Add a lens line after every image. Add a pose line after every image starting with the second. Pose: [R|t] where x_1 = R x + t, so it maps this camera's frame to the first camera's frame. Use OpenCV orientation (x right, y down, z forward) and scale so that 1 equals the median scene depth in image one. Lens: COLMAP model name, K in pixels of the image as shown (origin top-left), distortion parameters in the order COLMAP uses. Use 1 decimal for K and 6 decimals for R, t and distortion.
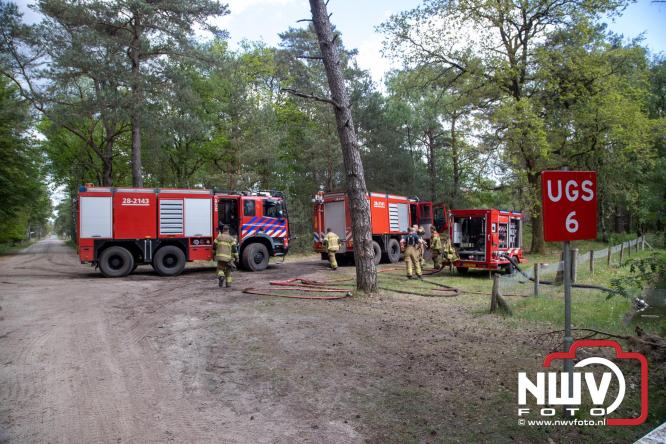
lens RADIAL K [[448.3, 0, 333.0], [0, 448.3, 222.0], [0, 0, 1]] dist [-0.096075, 0.000537]
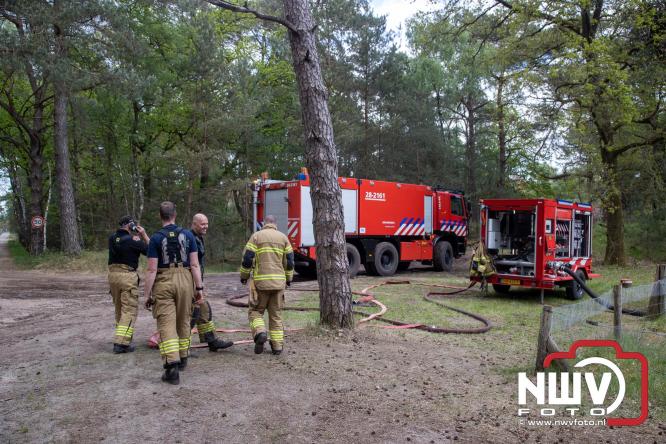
lens RADIAL K [[547.9, 0, 333.0], [0, 547.9, 222.0], [0, 0, 1]] dist [-0.028879, 0.002737]
pose [[0.999259, 0.008173, -0.037614, 0.069316], [-0.008009, 0.999958, 0.004498, 0.005188], [0.037650, -0.004193, 0.999282, 0.165454]]
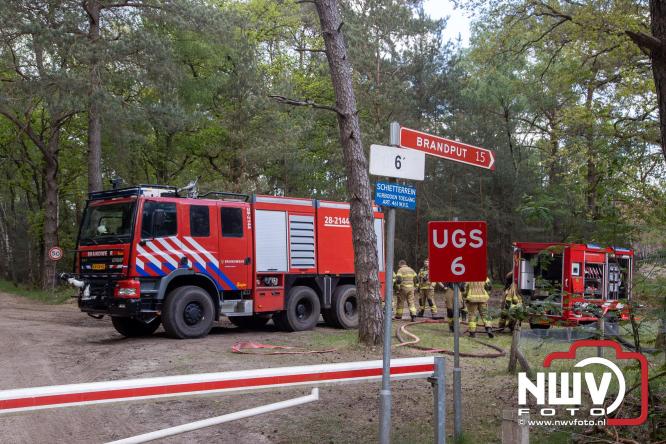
lens RADIAL K [[749.7, 0, 333.0], [0, 749.7, 222.0], [0, 0, 1]] dist [0.054617, -0.000479]
pose [[0.993707, 0.020085, -0.110198, 0.106286], [-0.024320, 0.999011, -0.037221, -0.008246], [0.109341, 0.039667, 0.993212, -0.245863]]
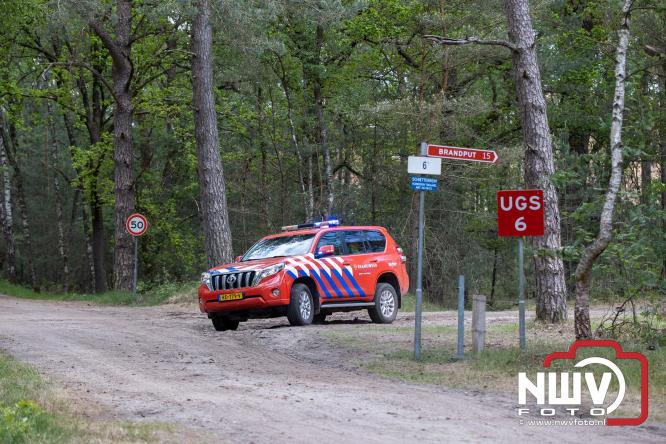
lens RADIAL K [[2191.8, 0, 333.0], [0, 2191.8, 222.0], [0, 0, 1]] dist [0.390593, 0.499271]
pose [[0.945859, 0.008554, -0.324465, 0.588228], [-0.006372, 0.999949, 0.007788, -0.015092], [0.324515, -0.005299, 0.945866, -1.572898]]
